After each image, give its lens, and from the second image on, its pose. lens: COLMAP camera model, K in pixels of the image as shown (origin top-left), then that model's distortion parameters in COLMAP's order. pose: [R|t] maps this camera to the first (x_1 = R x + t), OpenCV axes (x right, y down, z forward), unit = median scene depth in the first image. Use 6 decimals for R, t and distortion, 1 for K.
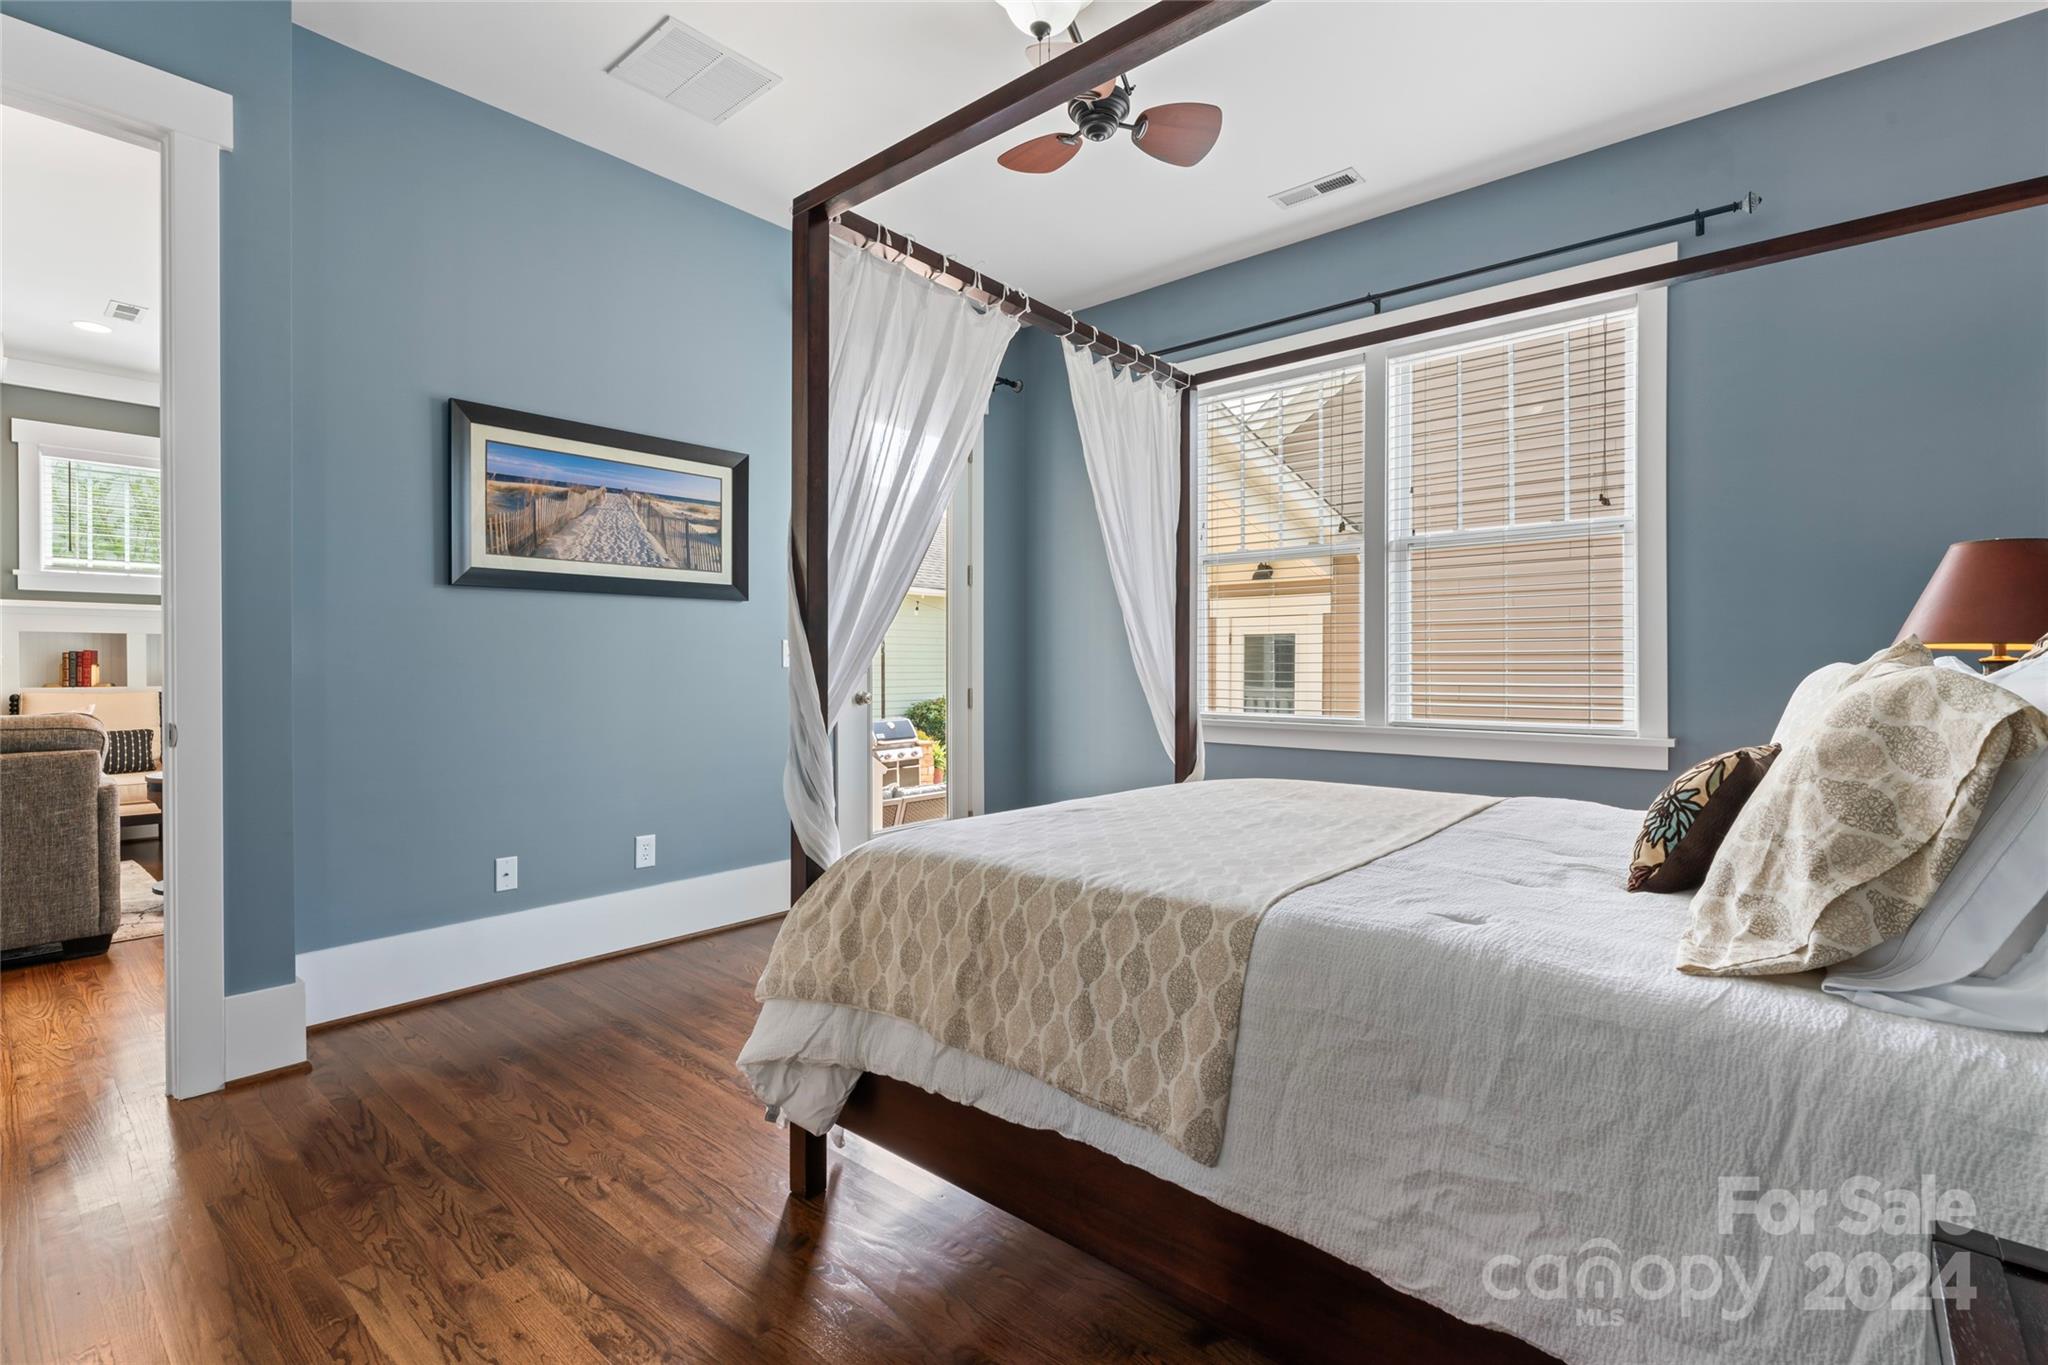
lens RADIAL K [[927.3, 0, 1025.1], [0, 927.3, 678.1], [0, 0, 1]] dist [0.000939, -0.000311]
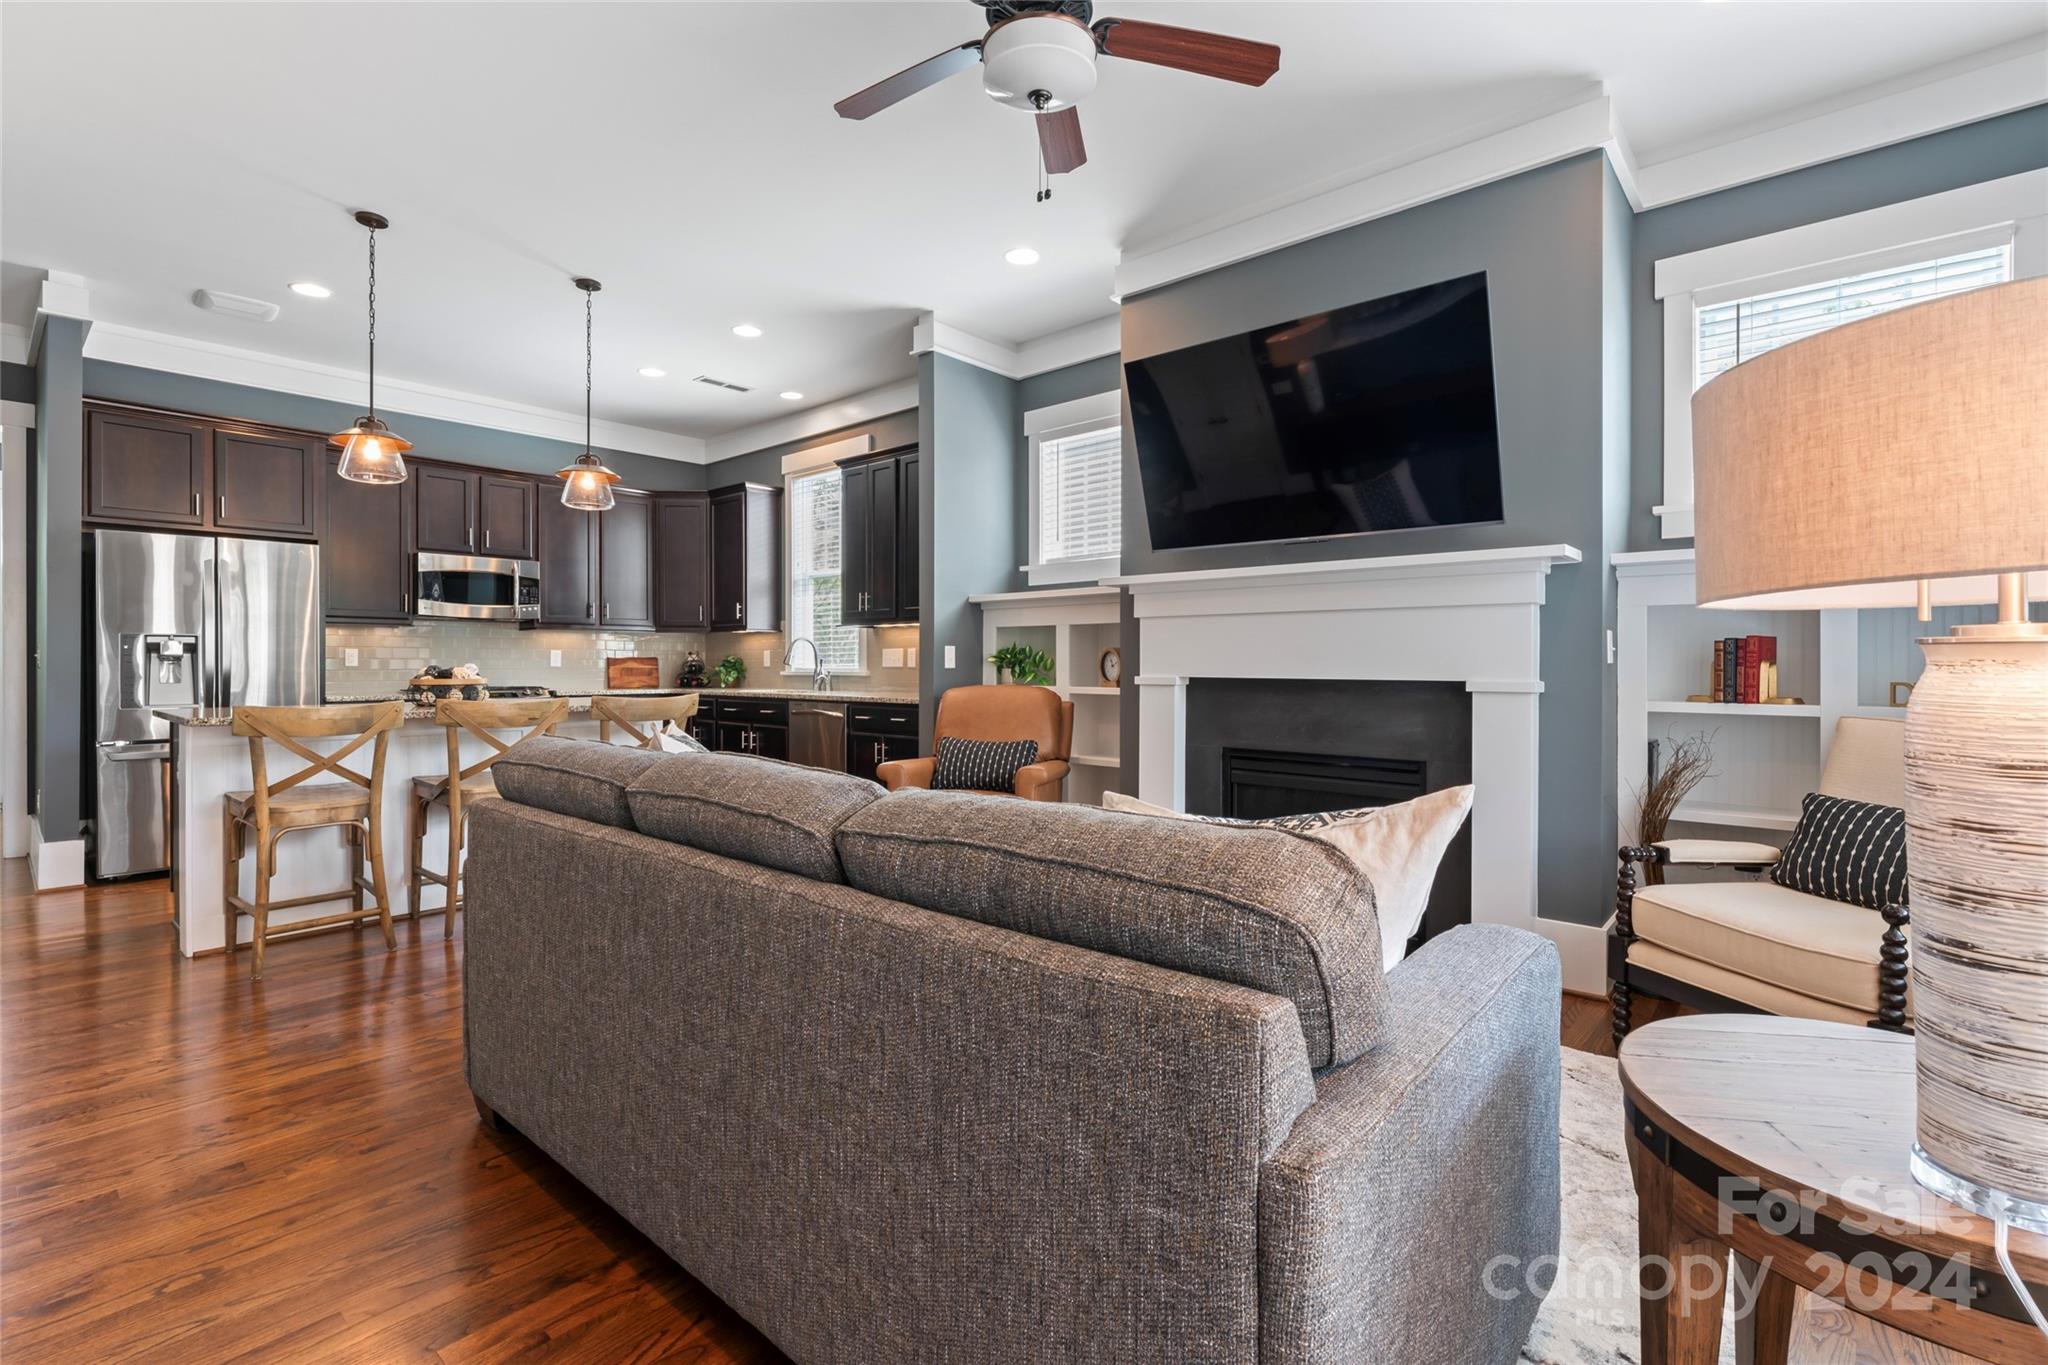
lens RADIAL K [[927.3, 0, 1027.9], [0, 927.3, 666.0], [0, 0, 1]] dist [0.000939, -0.000311]
pose [[-0.004648, 0.001898, -0.999987, -0.476336], [-0.015158, 0.999883, 0.001969, -0.007269], [0.999874, 0.015167, -0.004619, 0.591231]]
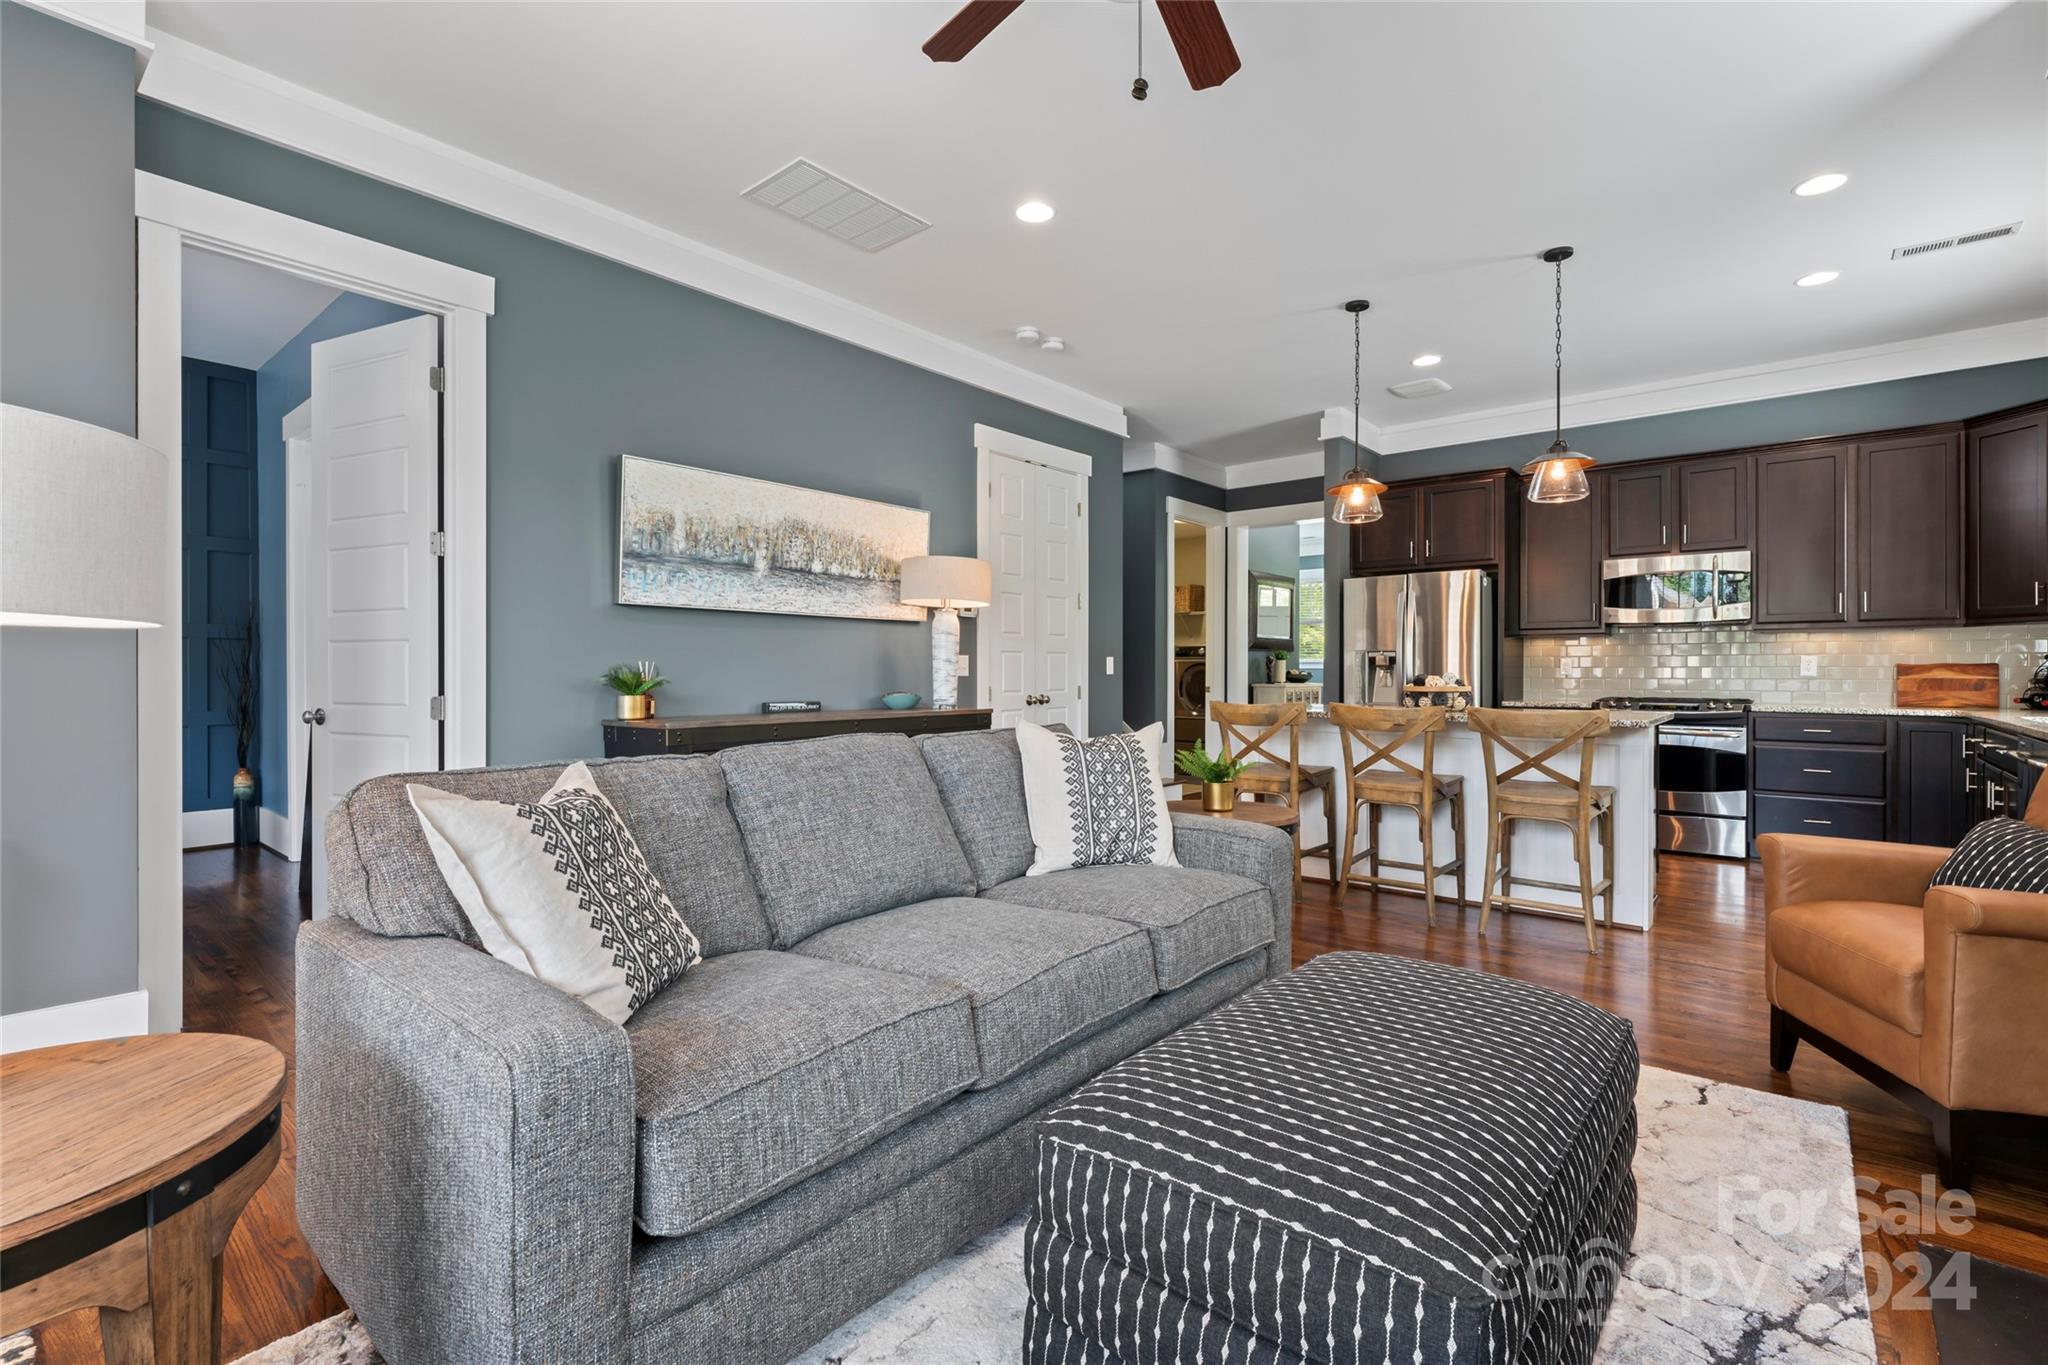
lens RADIAL K [[927.3, 0, 1035.4], [0, 927.3, 672.3], [0, 0, 1]] dist [0.000939, -0.000311]
pose [[-0.999863, -0.002167, -0.016392, -0.640645], [-0.002444, 0.999854, 0.016890, -0.009910], [0.016353, 0.016928, -0.999723, 0.735675]]
